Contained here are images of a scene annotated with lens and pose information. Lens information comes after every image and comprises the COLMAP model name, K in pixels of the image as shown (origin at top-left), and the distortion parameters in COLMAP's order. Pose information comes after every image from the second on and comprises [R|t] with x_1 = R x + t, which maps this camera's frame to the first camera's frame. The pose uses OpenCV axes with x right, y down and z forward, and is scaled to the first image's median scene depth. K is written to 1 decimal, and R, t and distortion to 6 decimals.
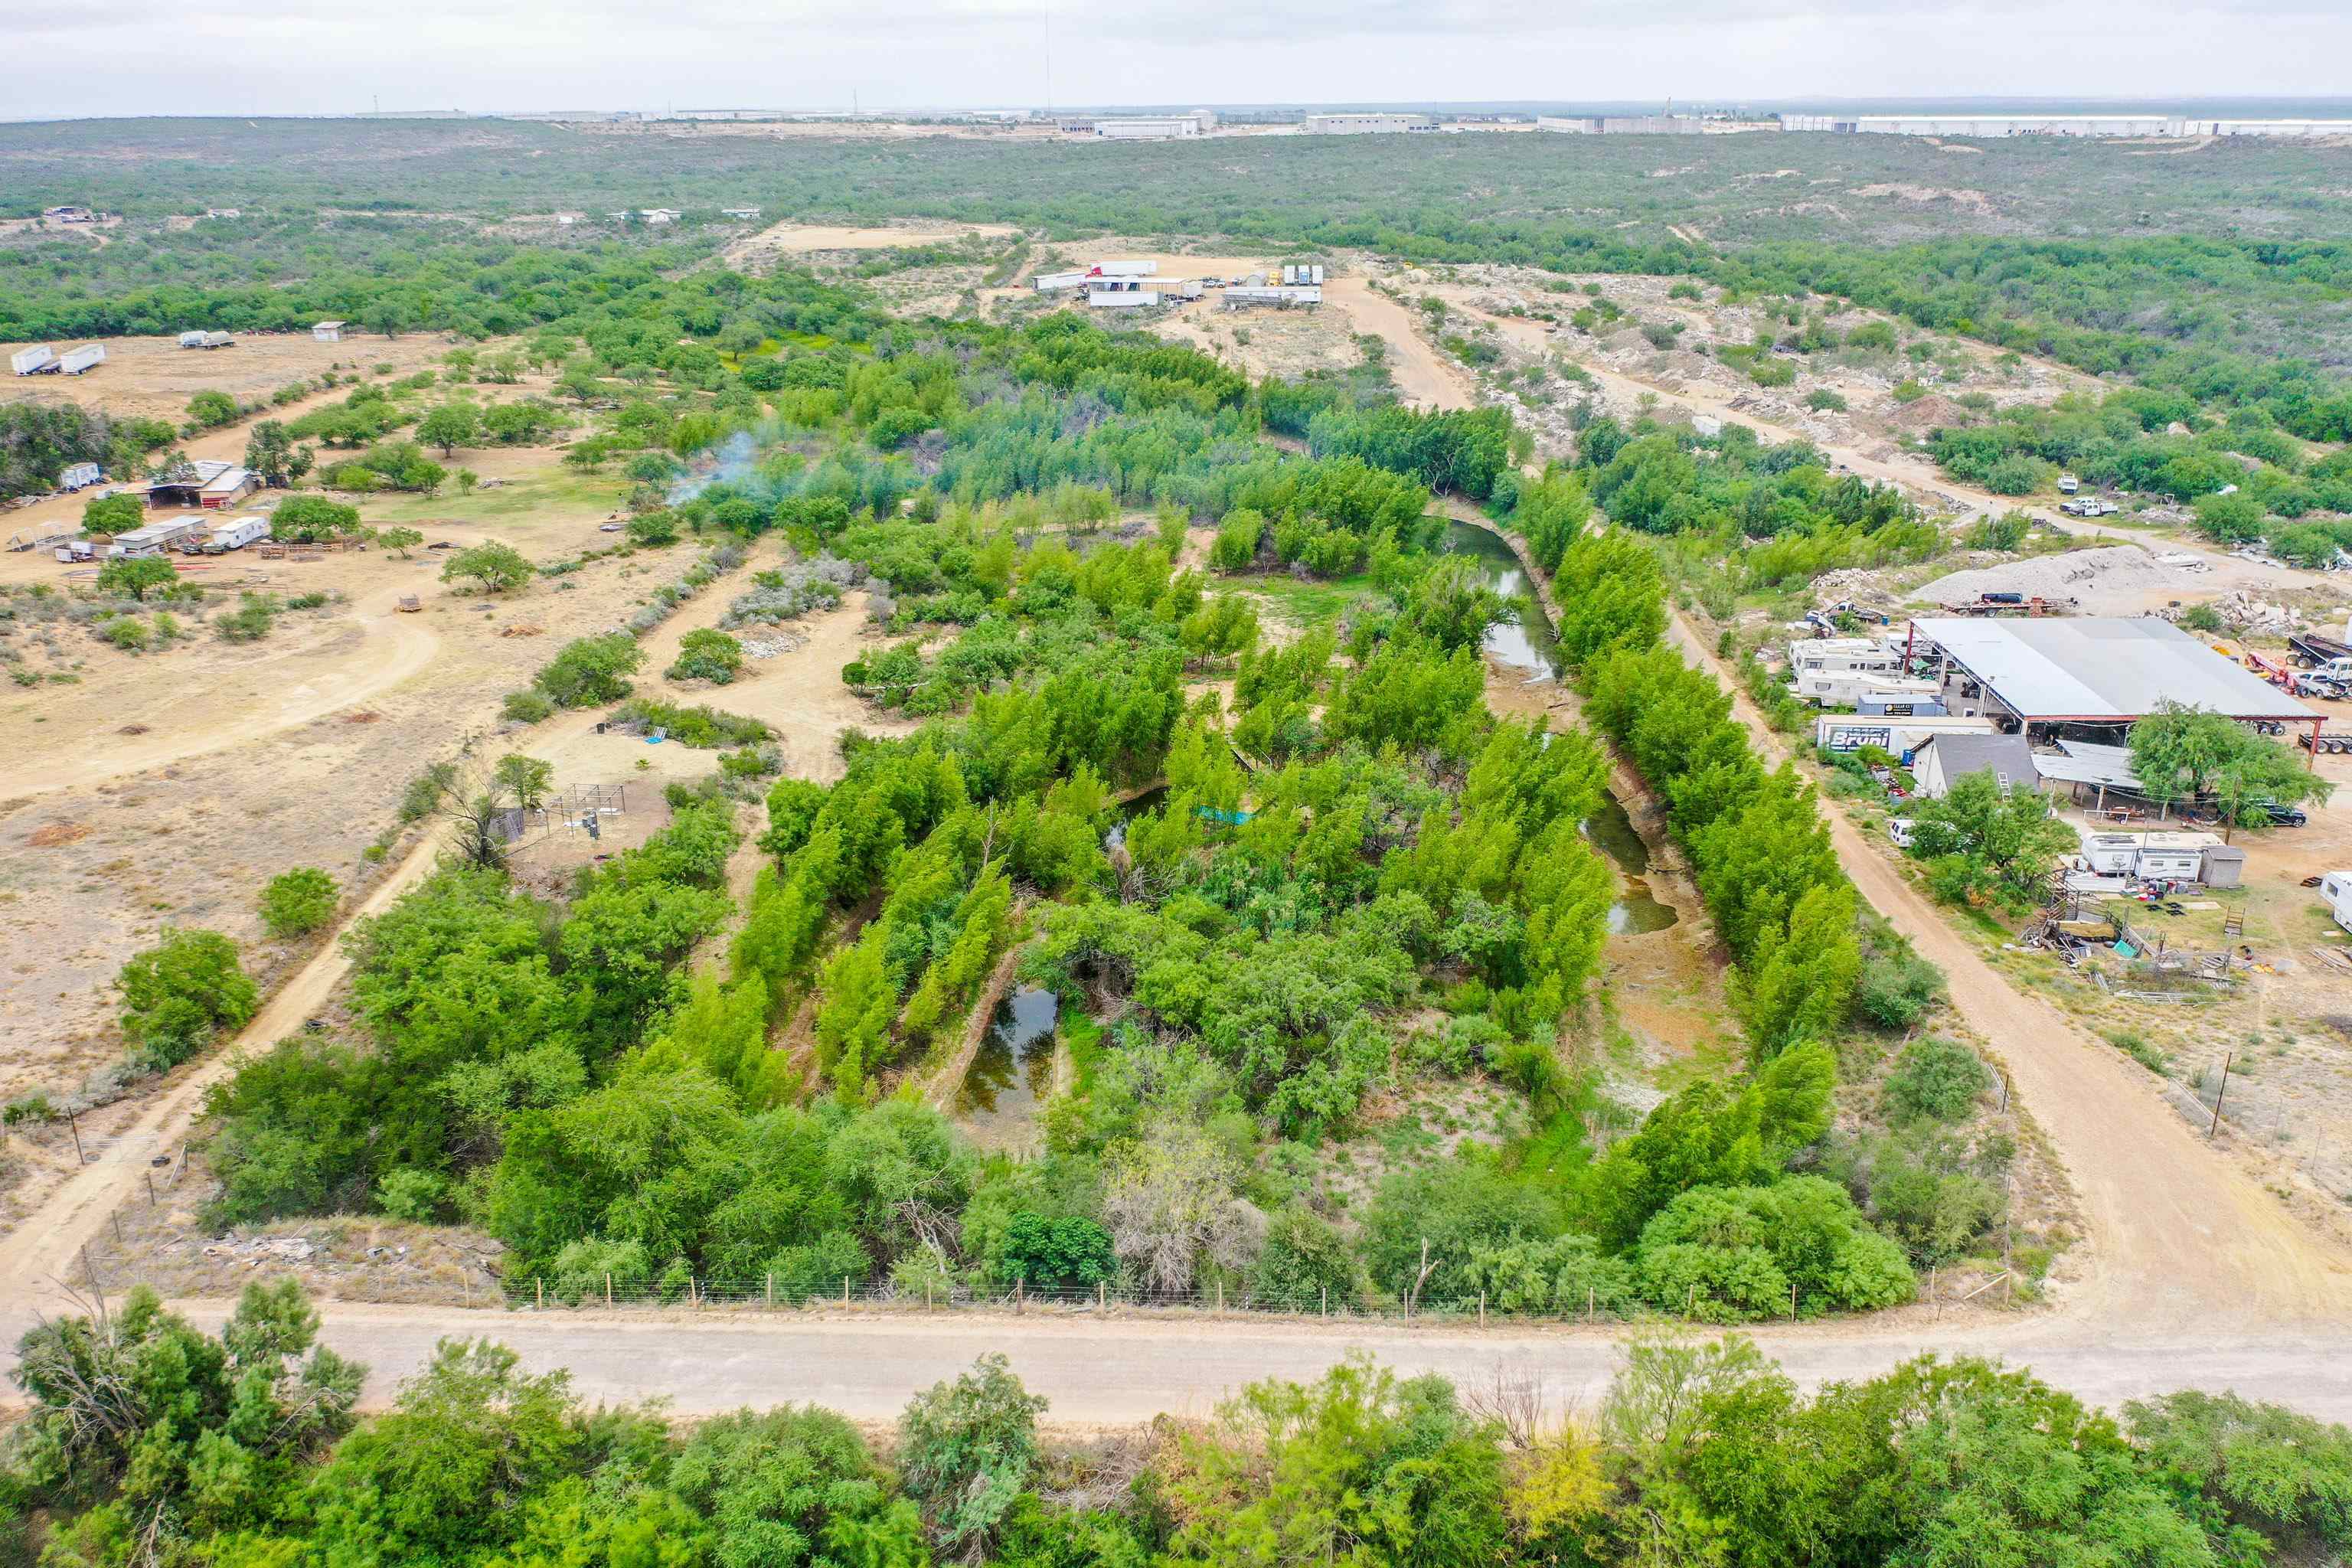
lens RADIAL K [[1910.6, 0, 1176.0], [0, 1910.6, 784.0], [0, 0, 1]] dist [-0.008750, 0.002240]
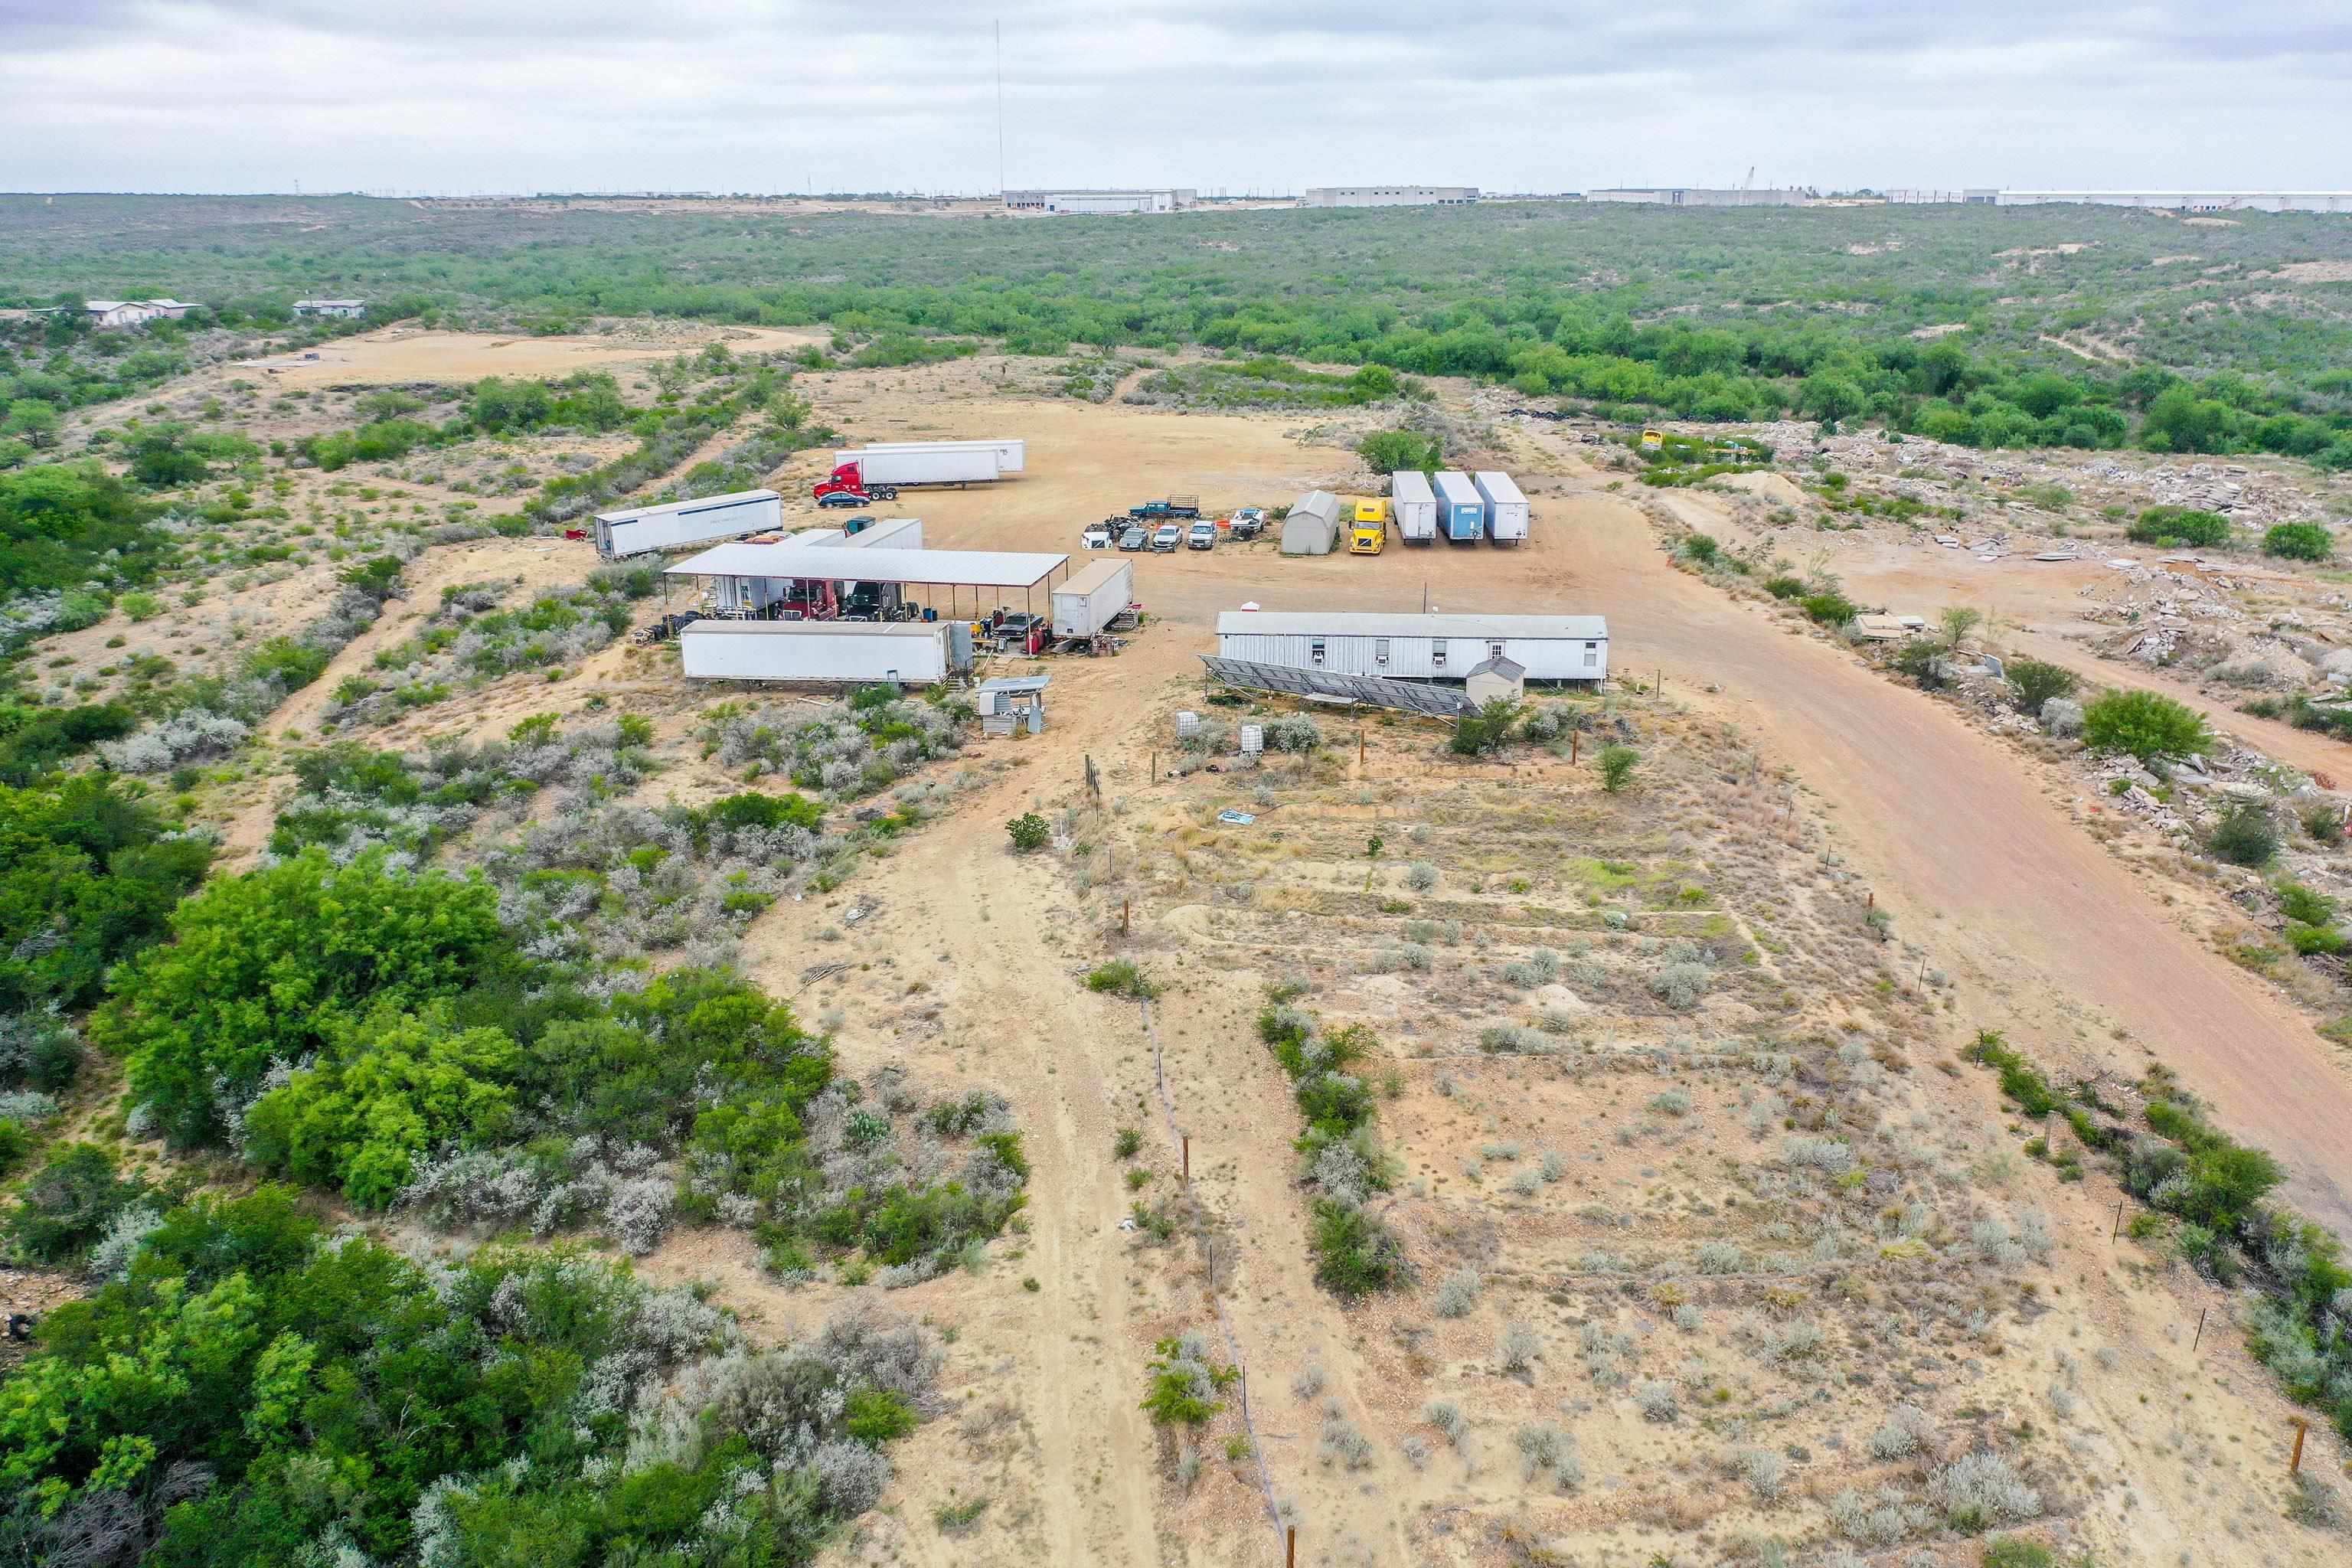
lens RADIAL K [[1910.6, 0, 1176.0], [0, 1910.6, 784.0], [0, 0, 1]] dist [-0.008750, 0.002240]
pose [[0.999960, -0.001229, 0.008805, 0.053543], [0.001628, 0.998969, -0.045365, -0.659732], [-0.008740, 0.045377, 0.998932, 2.193207]]
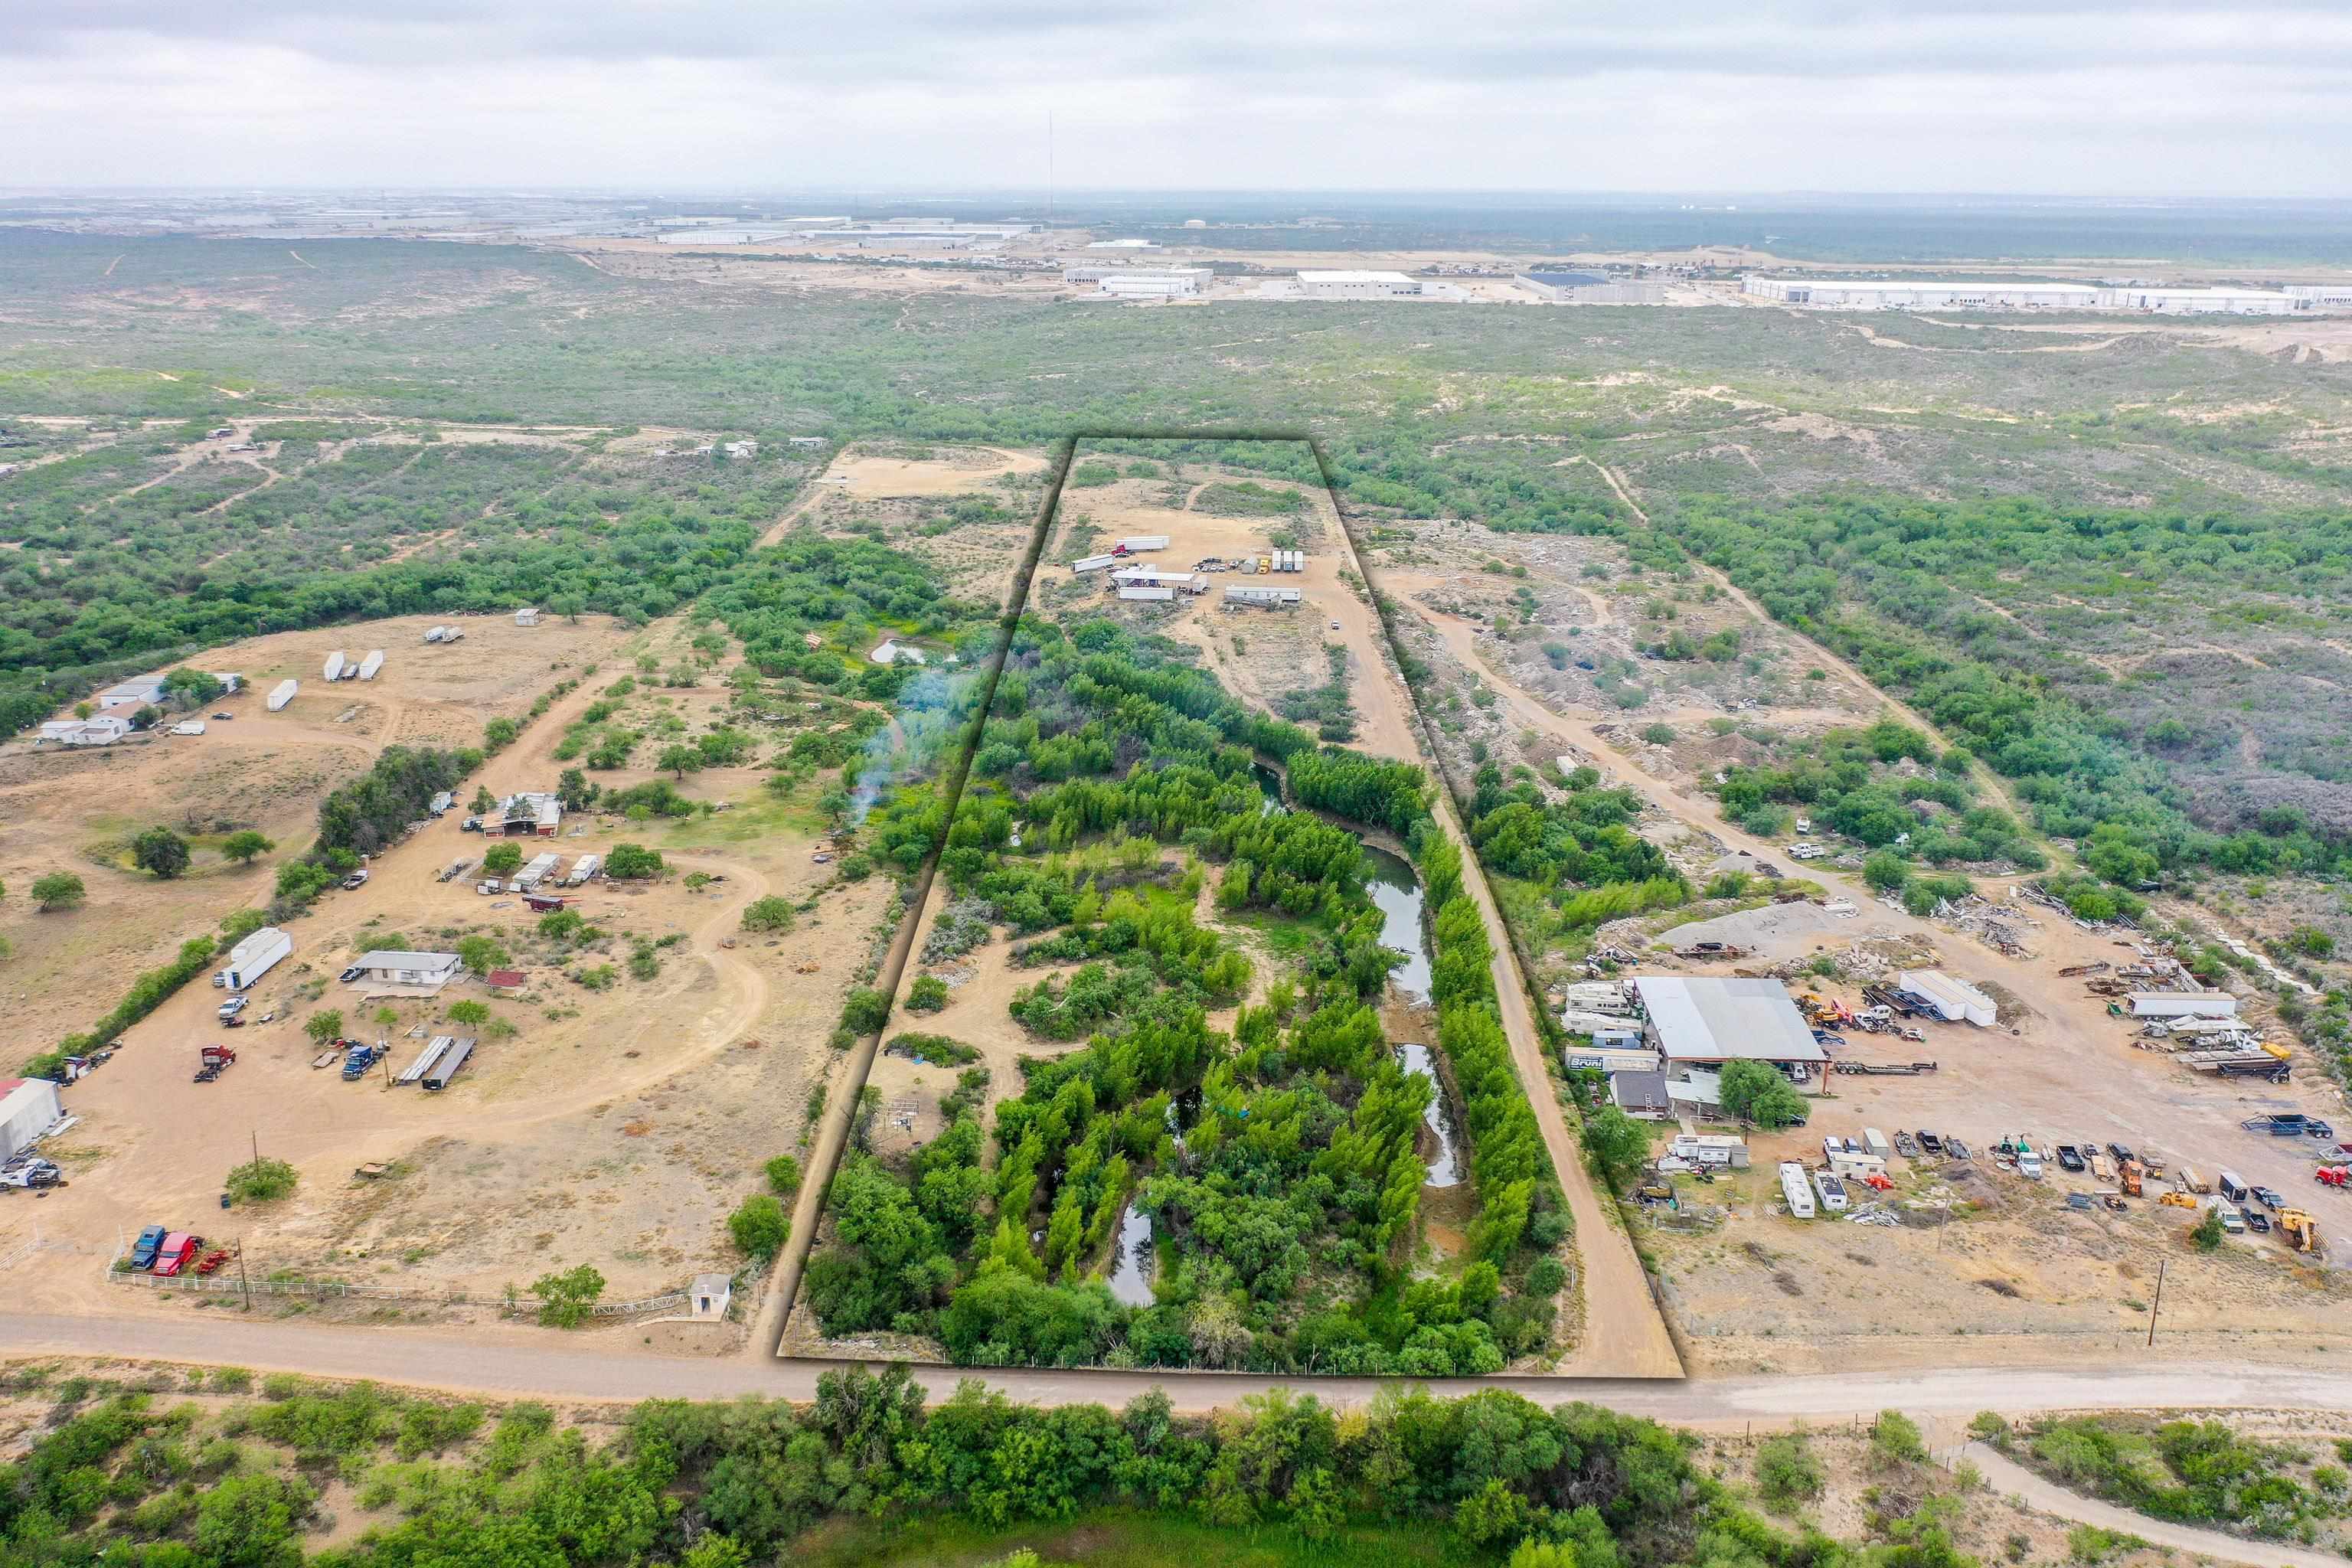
lens RADIAL K [[1963.7, 0, 1176.0], [0, 1963.7, 784.0], [0, 0, 1]] dist [-0.006321, -0.000978]
pose [[0.999914, 0.011000, 0.007151, -0.044741], [-0.010704, 0.999138, -0.040105, -0.218875], [-0.007586, 0.040025, 0.999170, -0.895222]]
